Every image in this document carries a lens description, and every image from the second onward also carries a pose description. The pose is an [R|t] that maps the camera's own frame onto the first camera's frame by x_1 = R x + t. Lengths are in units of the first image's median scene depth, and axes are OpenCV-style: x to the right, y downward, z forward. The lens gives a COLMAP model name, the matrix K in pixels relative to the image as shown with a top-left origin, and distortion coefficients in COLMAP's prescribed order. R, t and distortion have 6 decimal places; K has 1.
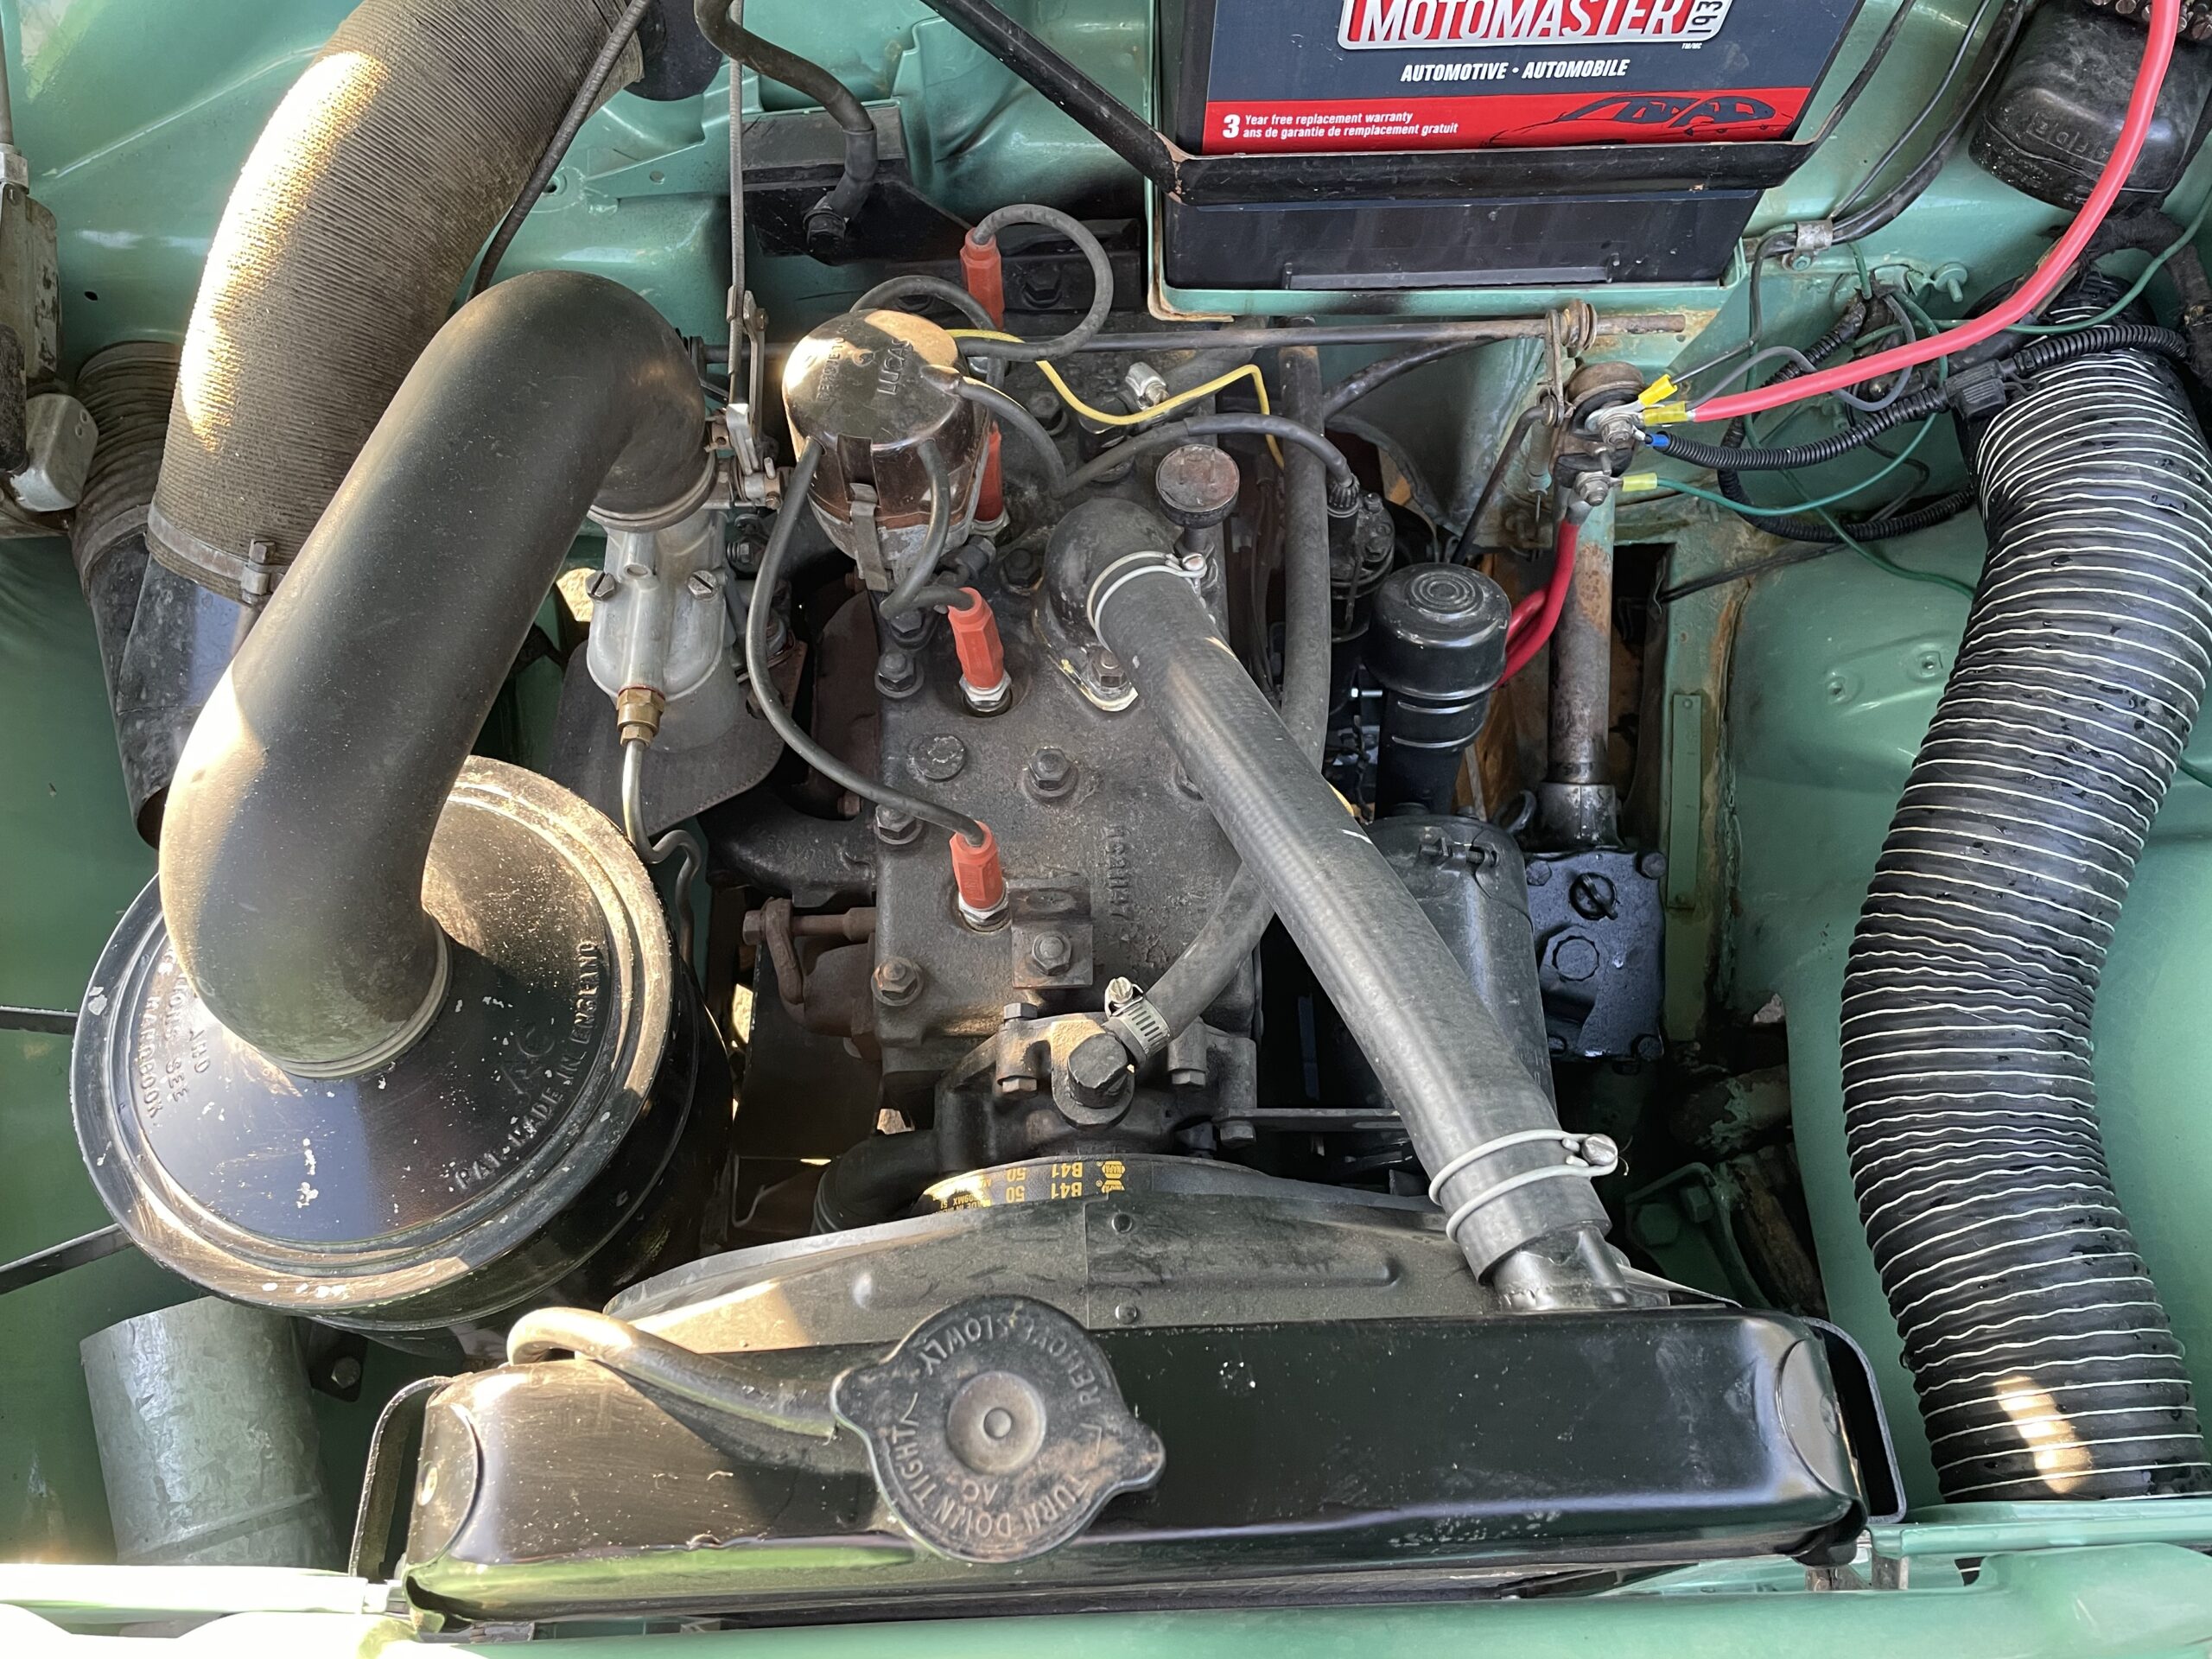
lens RADIAL K [[1638.0, 0, 1084.1], [0, 1638.0, 872.4], [0, 0, 1]] dist [0.081640, -0.106382]
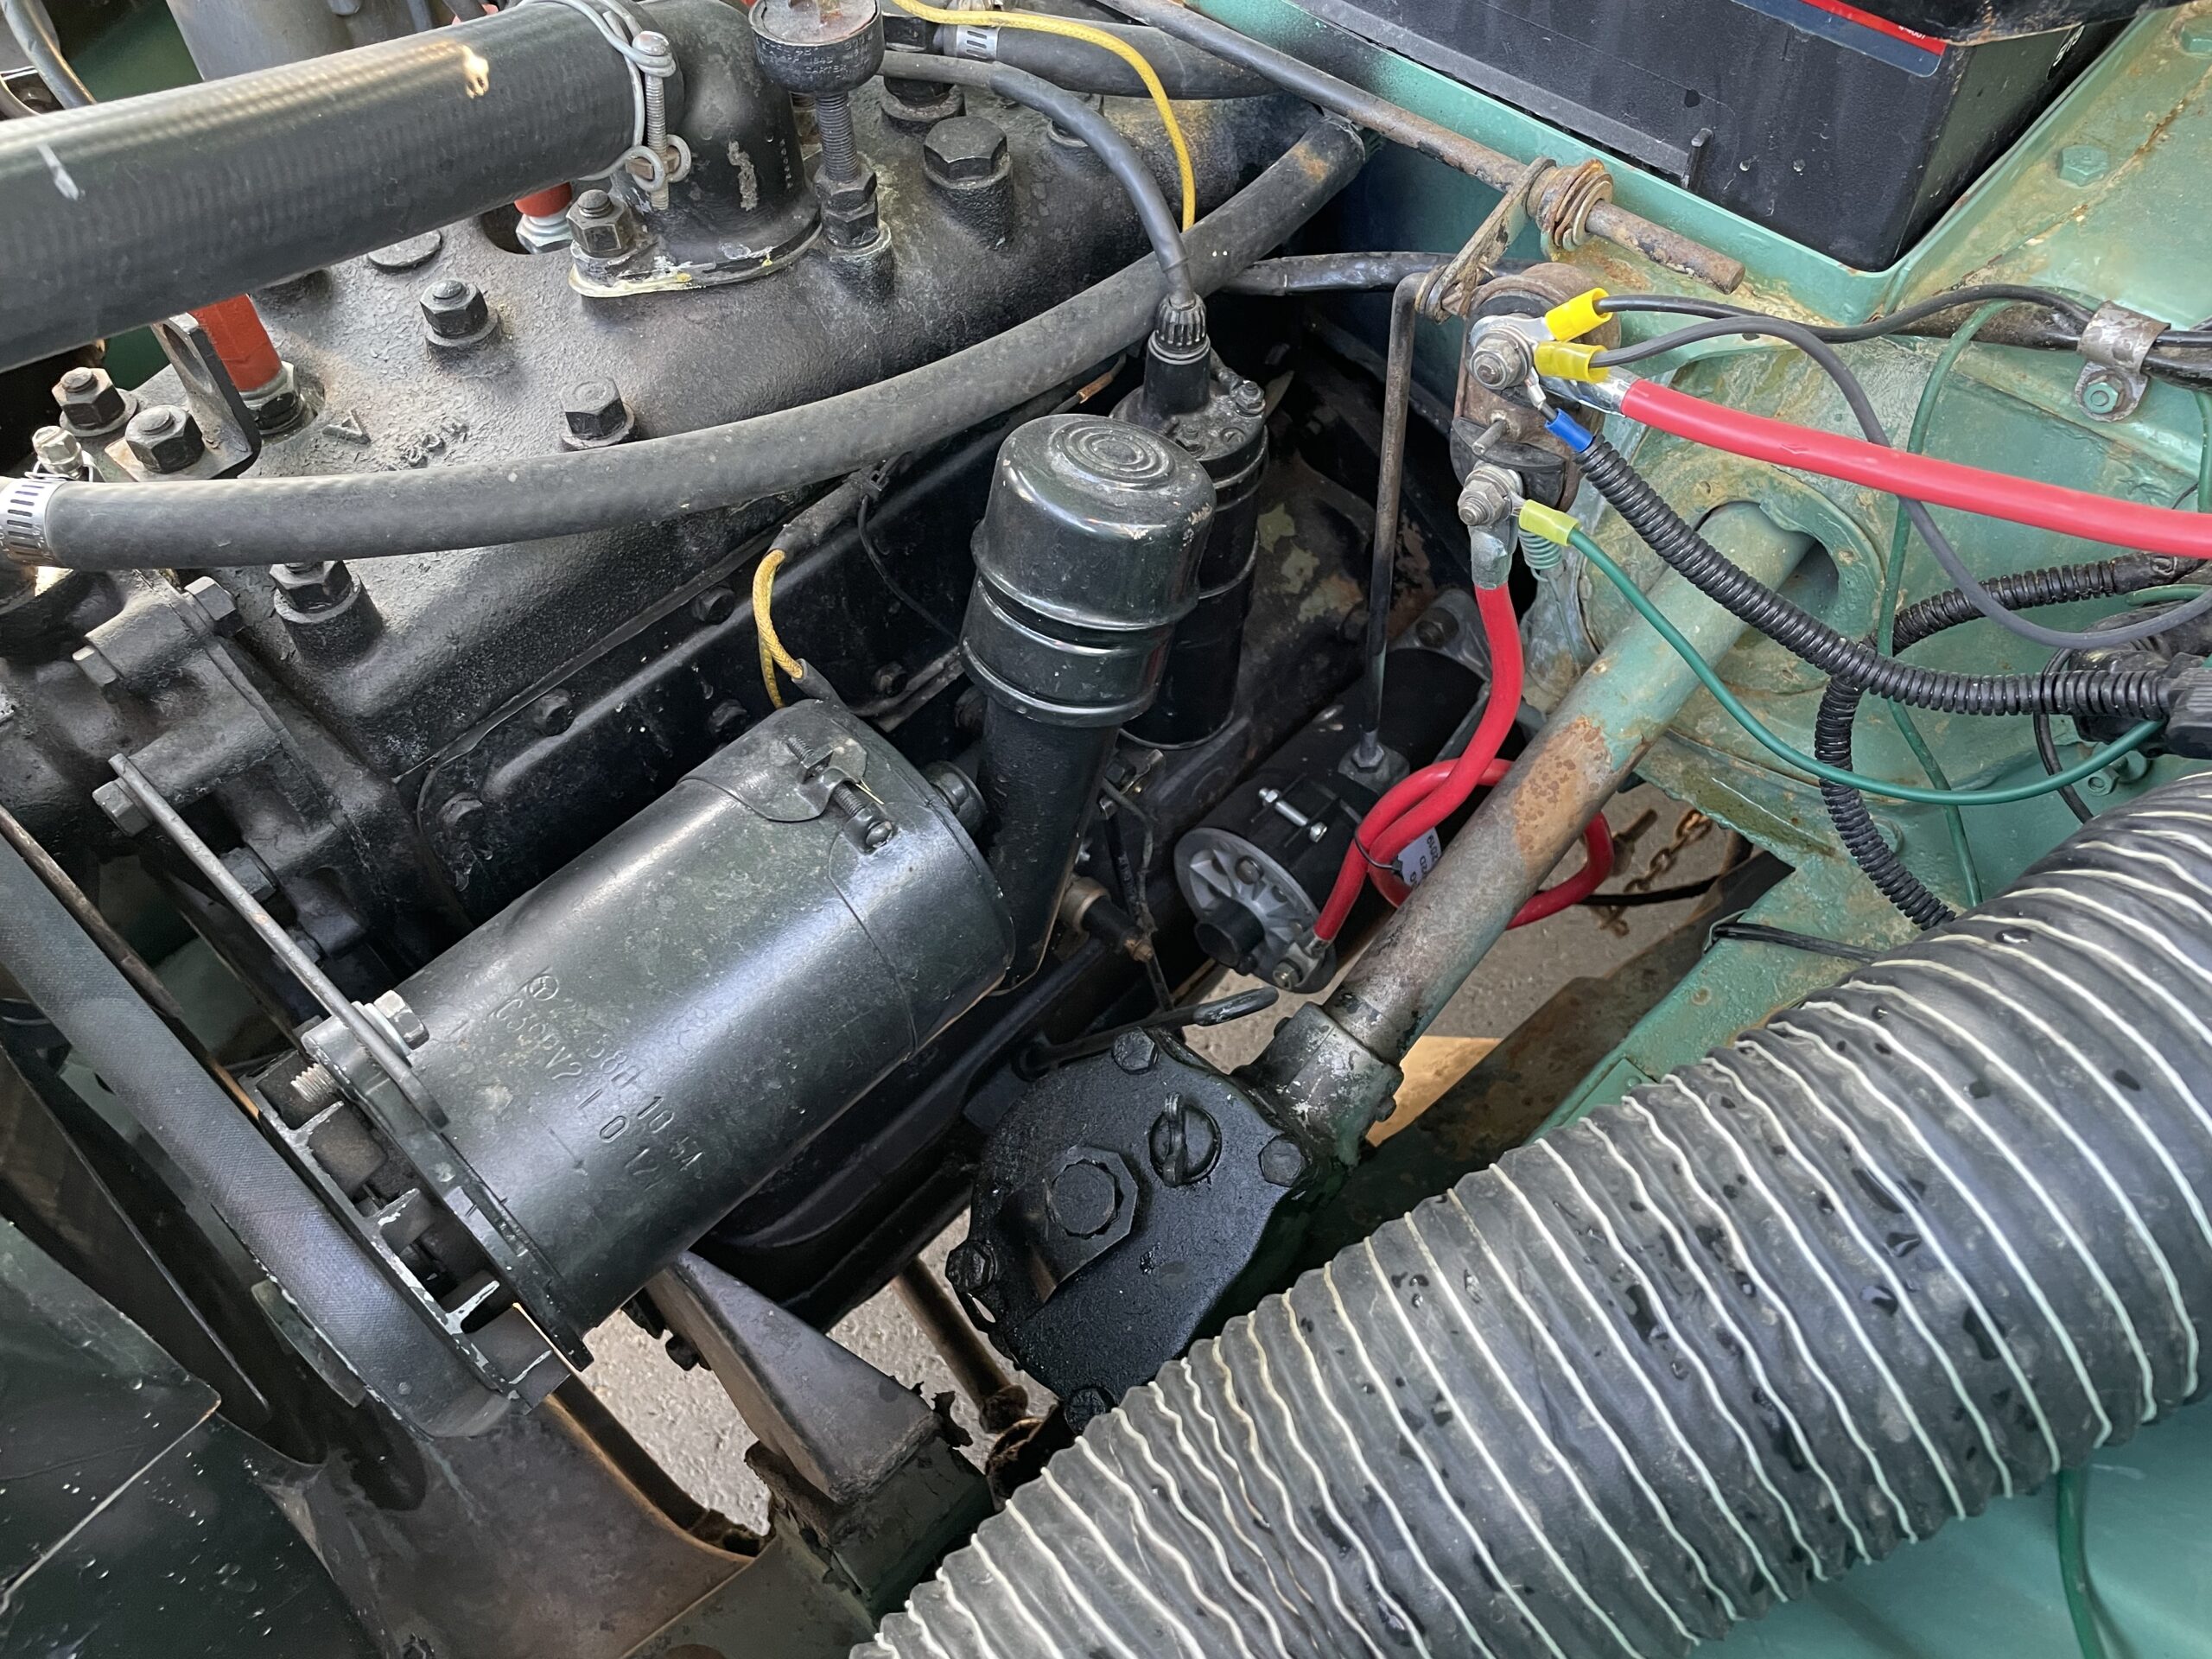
lens RADIAL K [[1638.0, 0, 1084.1], [0, 1638.0, 872.4], [0, 0, 1]] dist [0.081640, -0.106382]
pose [[0.707377, 0.574203, -0.412200, 0.610770], [-0.634973, 0.772413, -0.013690, -0.039748], [0.310527, 0.271420, 0.910991, 0.542714]]
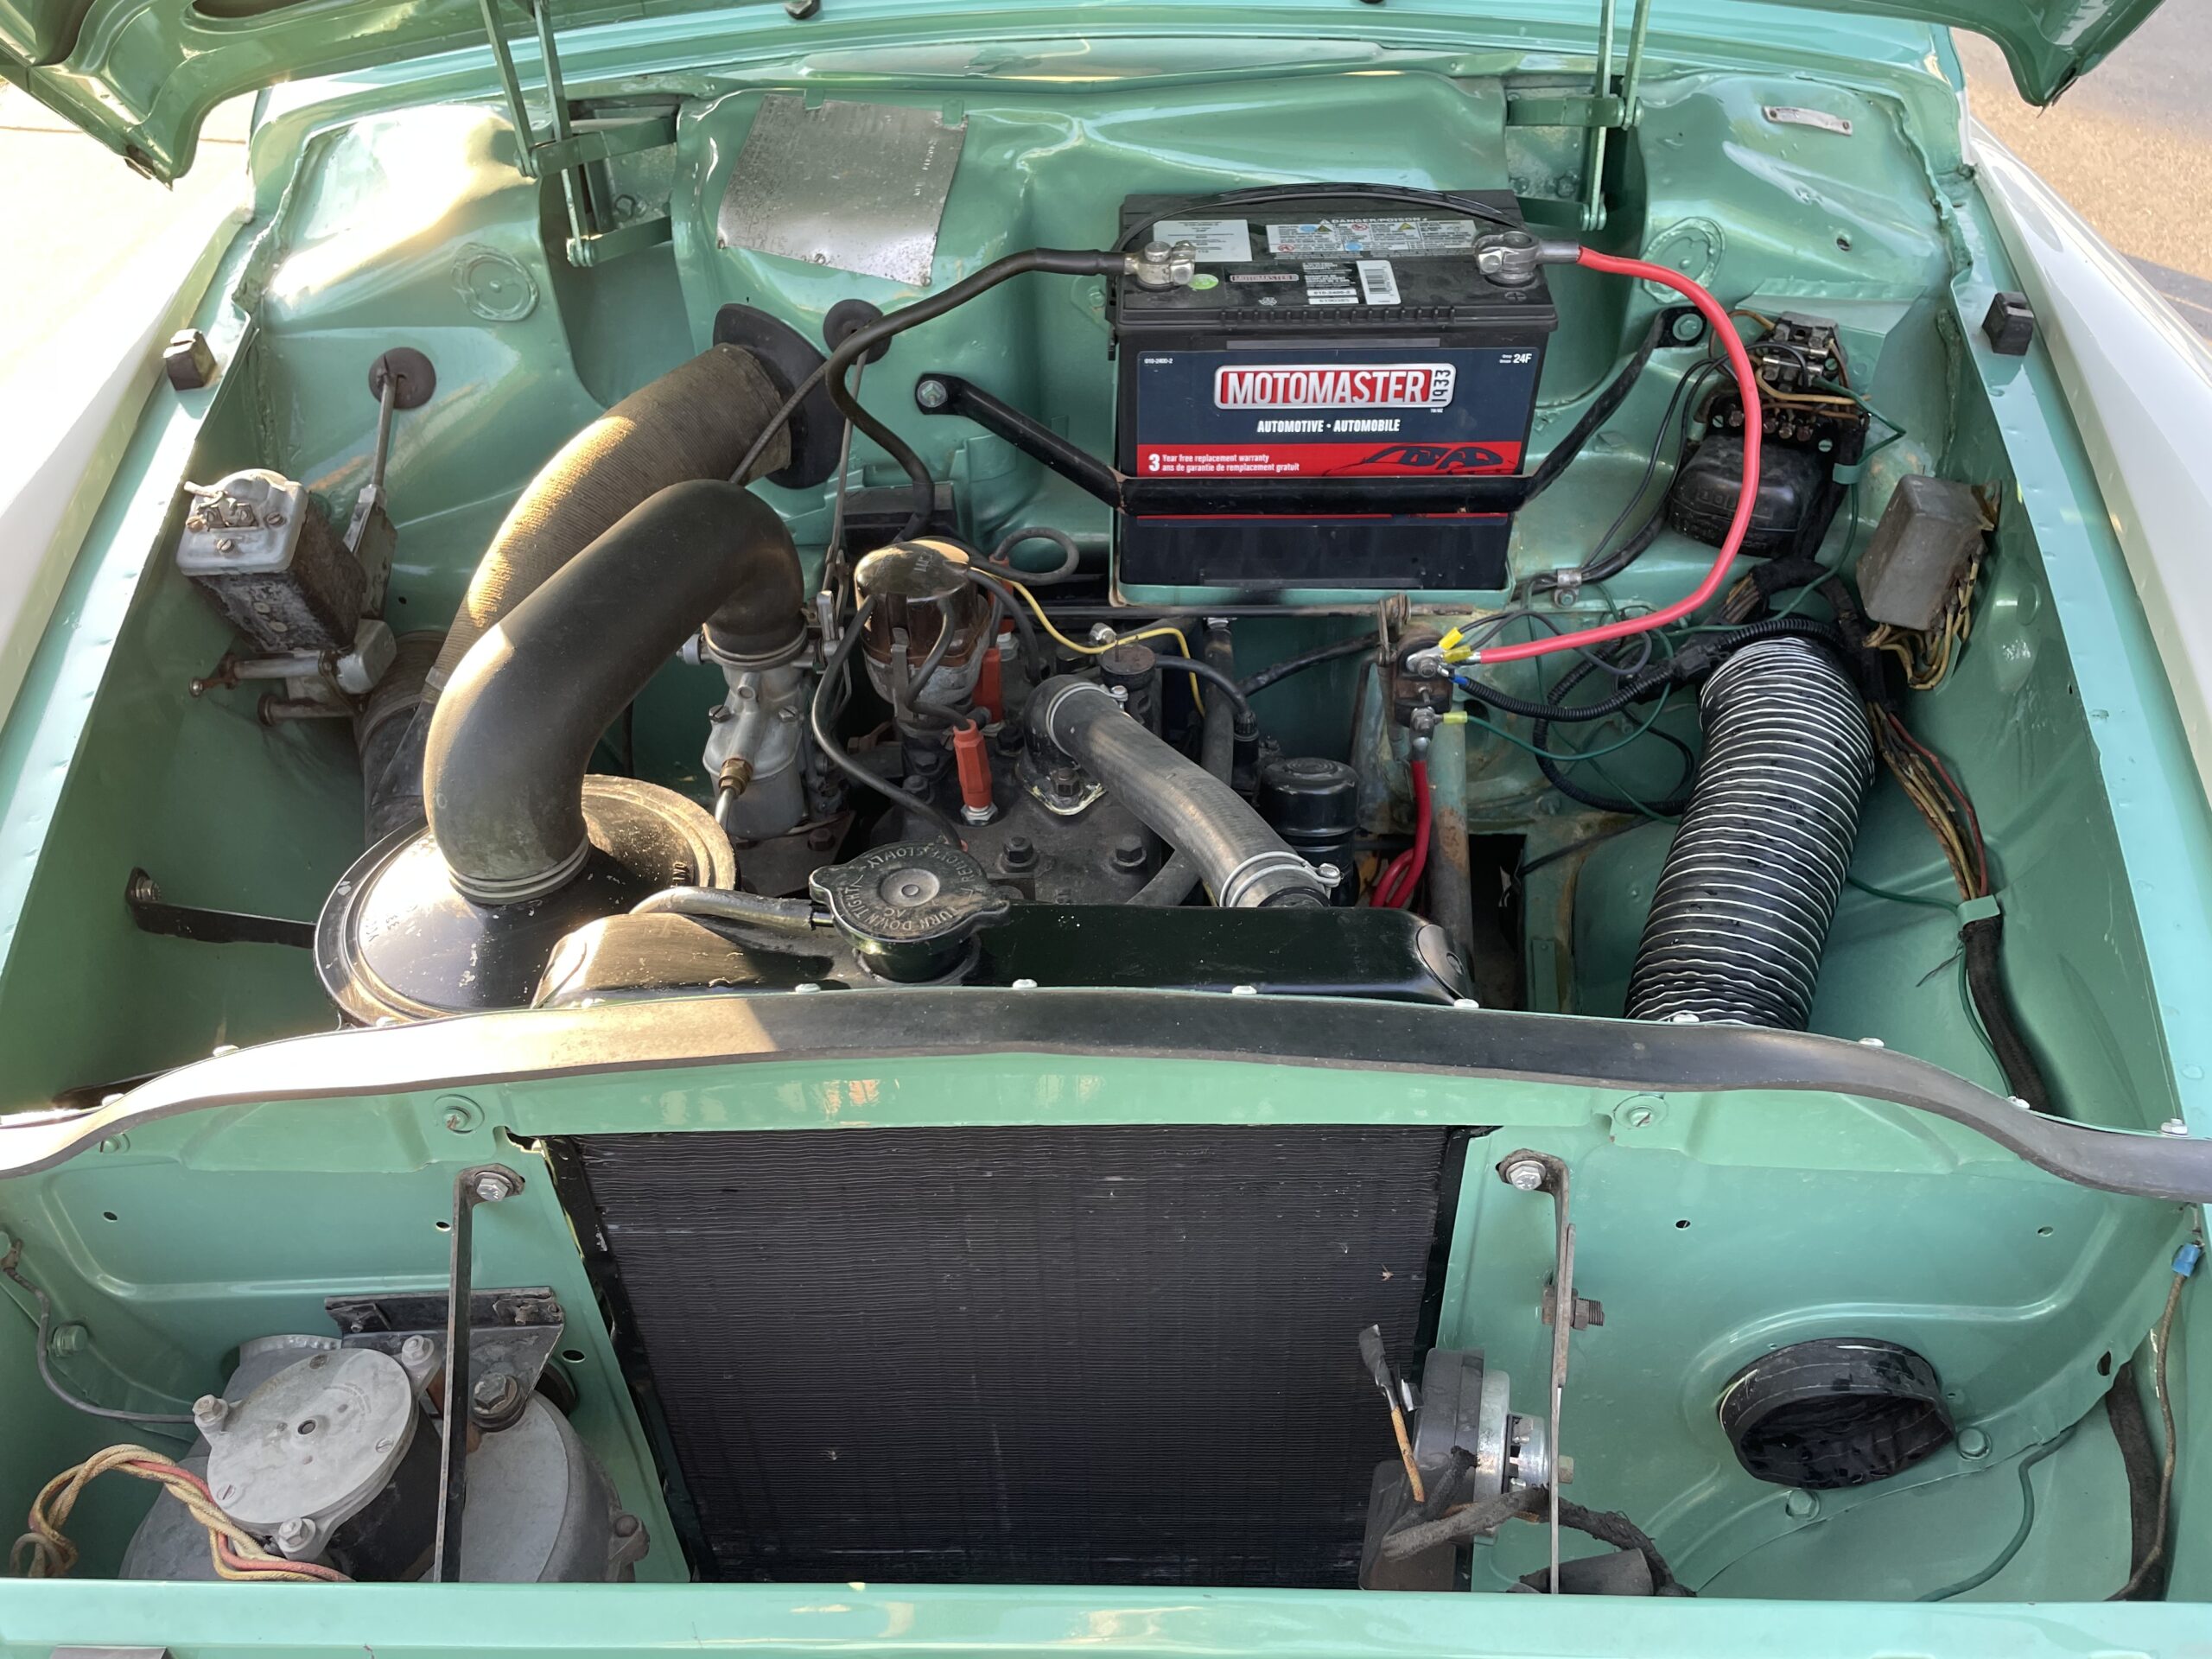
lens RADIAL K [[1638.0, 0, 1084.1], [0, 1638.0, 872.4], [0, 0, 1]] dist [0.081640, -0.106382]
pose [[0.998176, 0.025030, -0.054937, 0.117270], [-0.045703, 0.907866, -0.416763, 0.559029], [0.039444, 0.418514, 0.907354, -0.261765]]
